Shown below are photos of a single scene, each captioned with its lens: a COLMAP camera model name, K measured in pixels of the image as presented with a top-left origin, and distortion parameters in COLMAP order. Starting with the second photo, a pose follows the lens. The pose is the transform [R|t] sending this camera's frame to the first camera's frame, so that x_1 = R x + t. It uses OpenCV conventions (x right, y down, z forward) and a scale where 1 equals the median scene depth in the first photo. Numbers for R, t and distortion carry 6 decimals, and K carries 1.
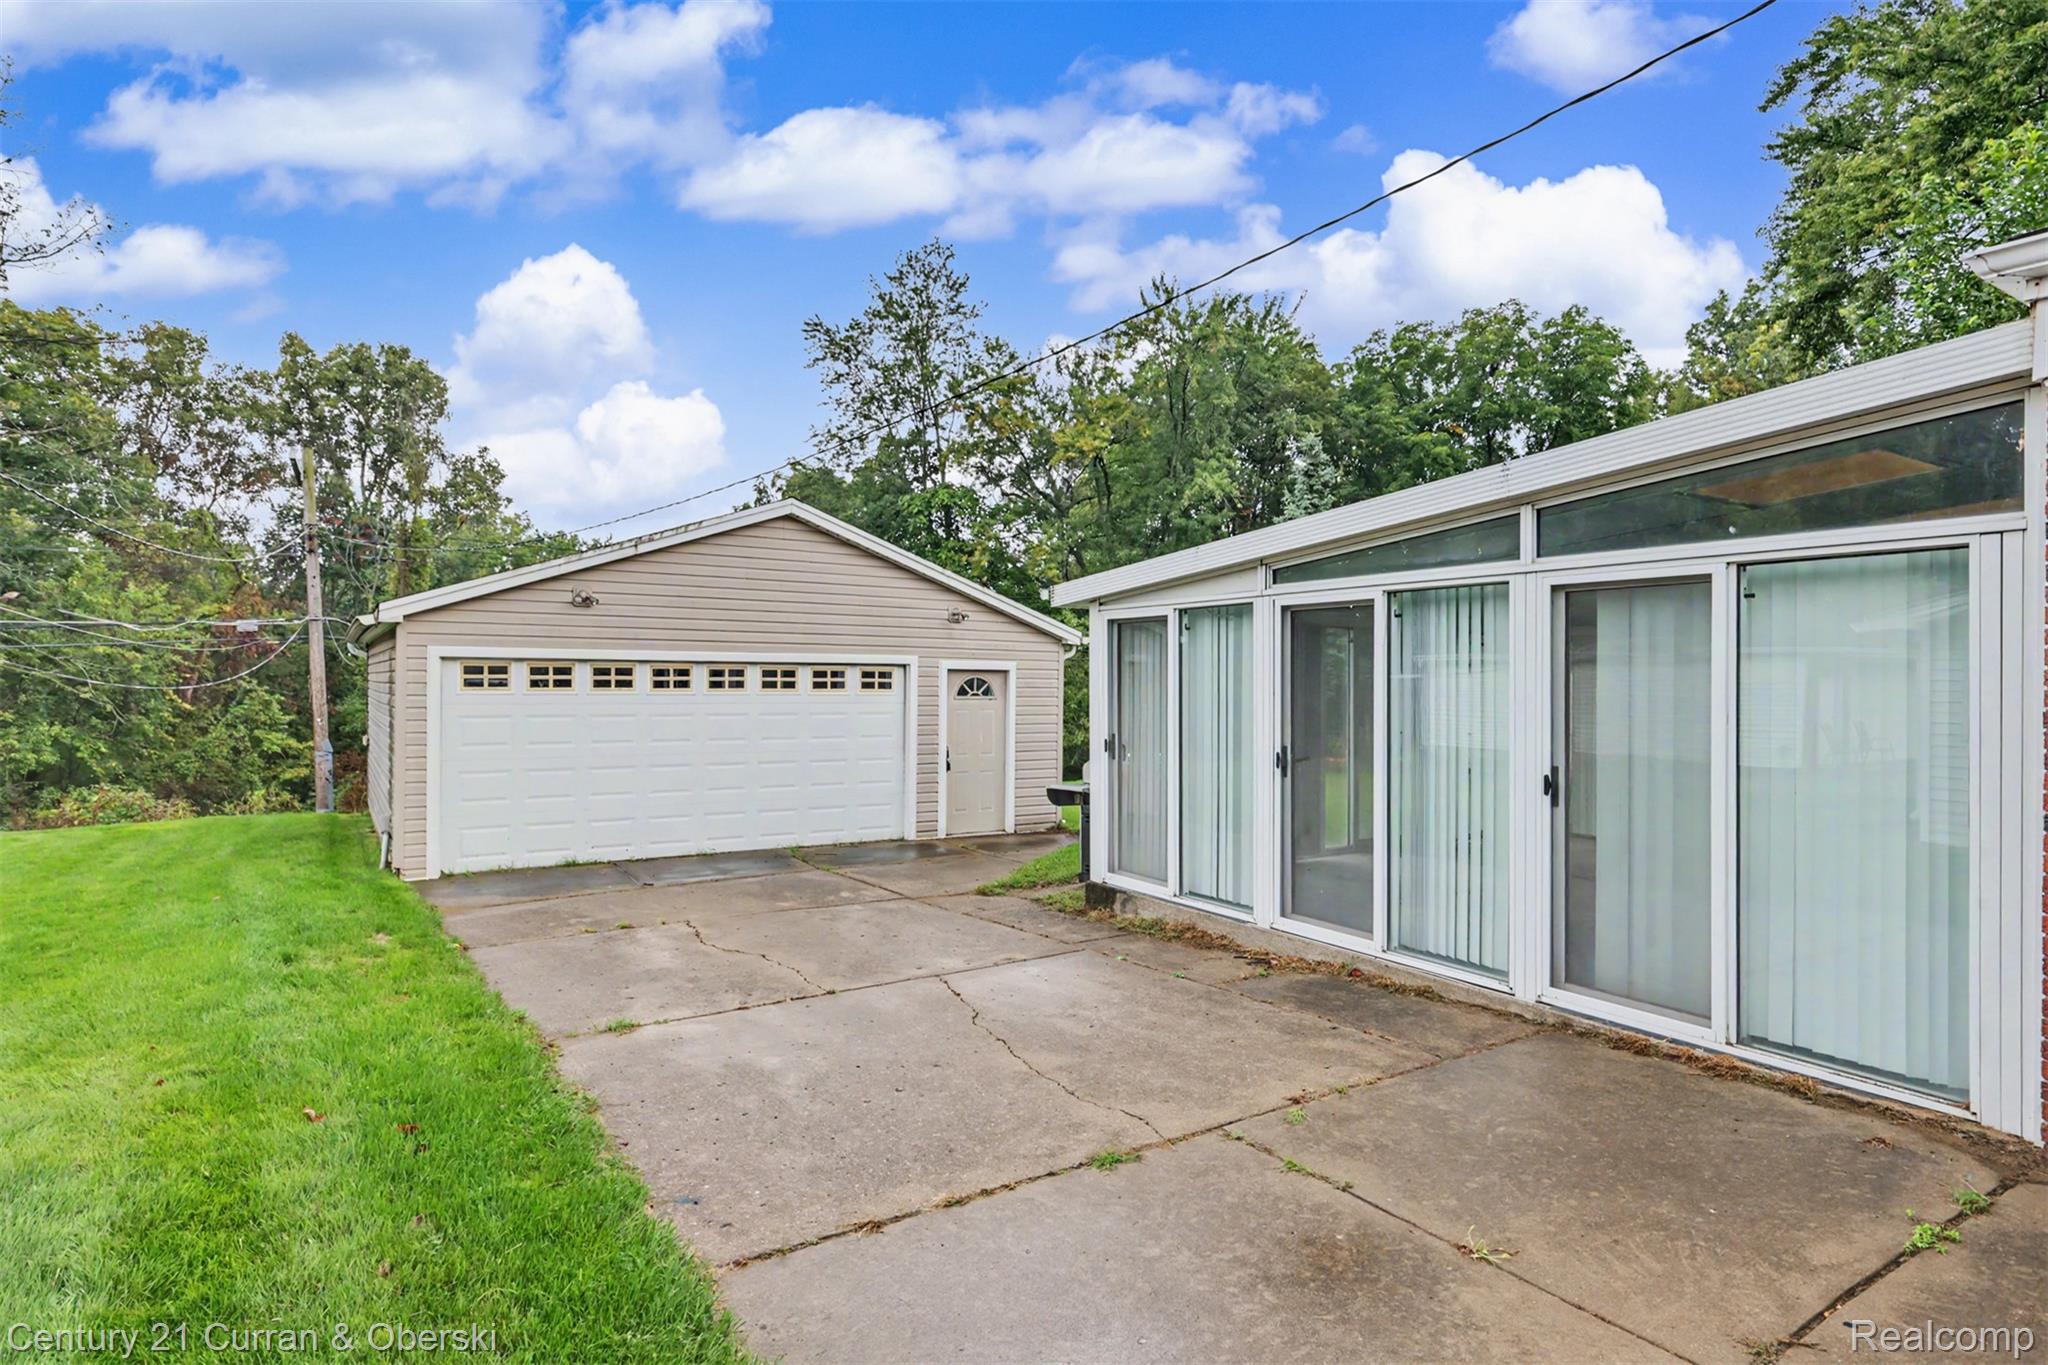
lens RADIAL K [[1076.8, 0, 1024.0], [0, 1076.8, 682.5], [0, 0, 1]] dist [0.001252, 0.000148]
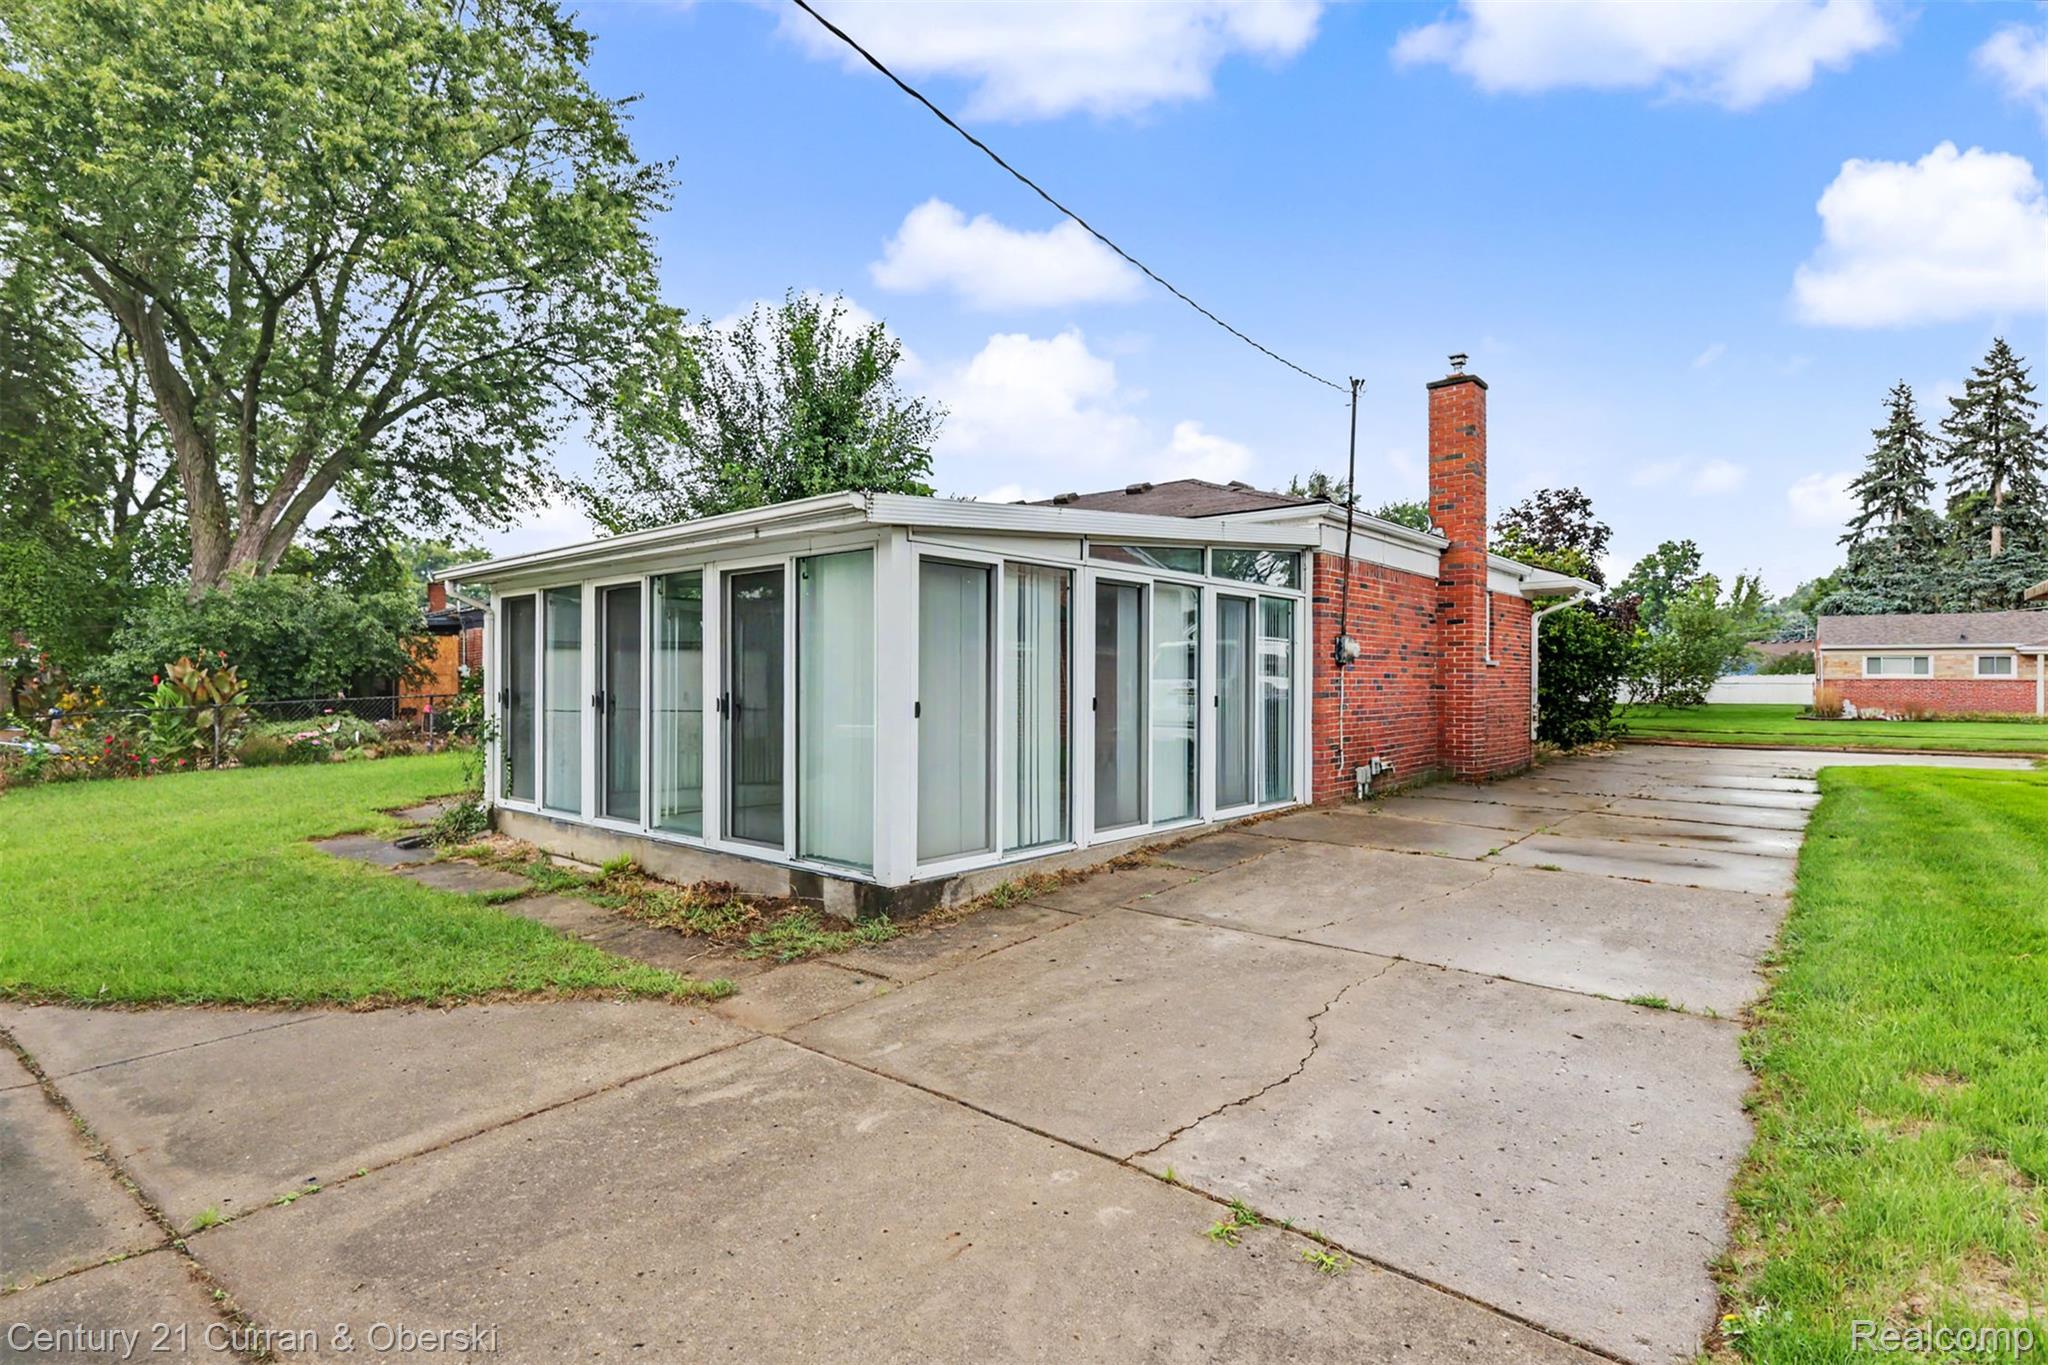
lens RADIAL K [[1018.0, 0, 1024.0], [0, 1018.0, 682.5], [0, 0, 1]] dist [-0.001349, -0.000100]
pose [[-0.303485, -0.005008, 0.952823, -0.908132], [-0.000681, 0.999987, 0.005039, 0.046250], [-0.952836, 0.000880, -0.303485, 1.562325]]
